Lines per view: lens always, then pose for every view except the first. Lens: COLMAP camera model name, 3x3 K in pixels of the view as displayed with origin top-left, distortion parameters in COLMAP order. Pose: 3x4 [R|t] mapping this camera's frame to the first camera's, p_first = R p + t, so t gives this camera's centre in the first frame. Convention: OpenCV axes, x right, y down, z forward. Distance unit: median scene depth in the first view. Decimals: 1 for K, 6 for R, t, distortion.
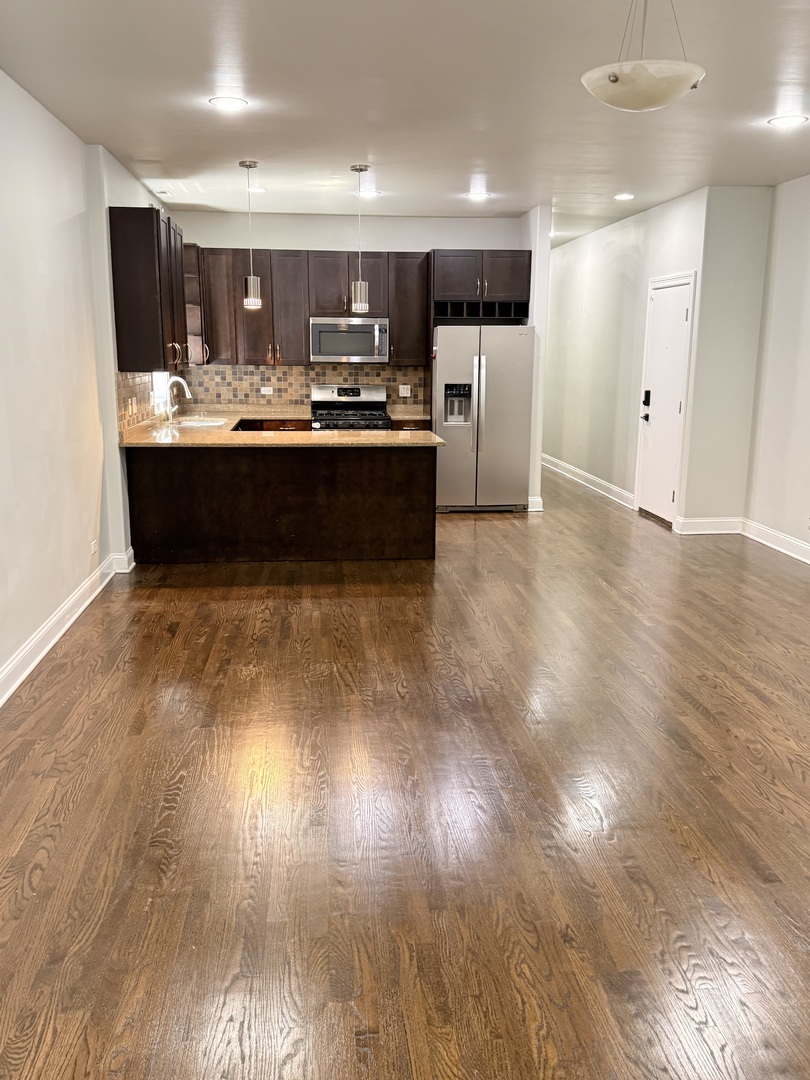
lens RADIAL K [[941.5, 0, 400.0], [0, 941.5, 538.1], [0, 0, 1]] dist [0.108318, -0.053083]
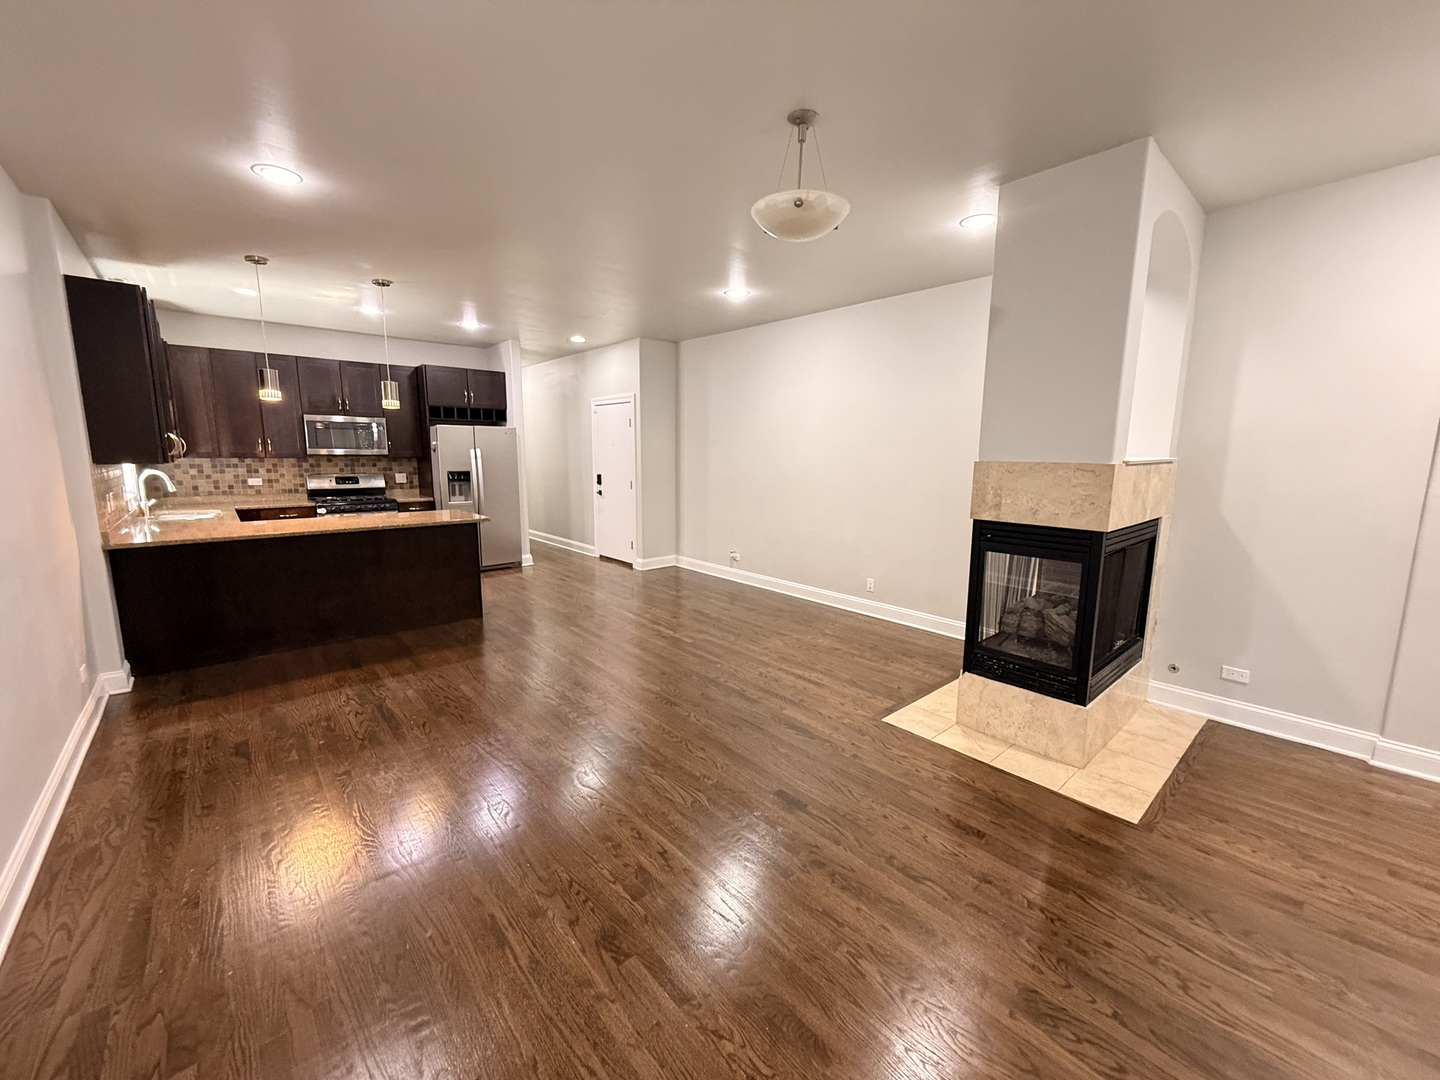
lens RADIAL K [[581.0, 0, 729.7], [0, 581.0, 540.0], [0, 0, 1]] dist [-0.000269, 0.000859]
pose [[0.805670, -0.088618, 0.585698, -0.117798], [0.115281, 0.993298, -0.008289, -0.028125], [-0.581039, 0.074198, 0.810487, 0.195533]]
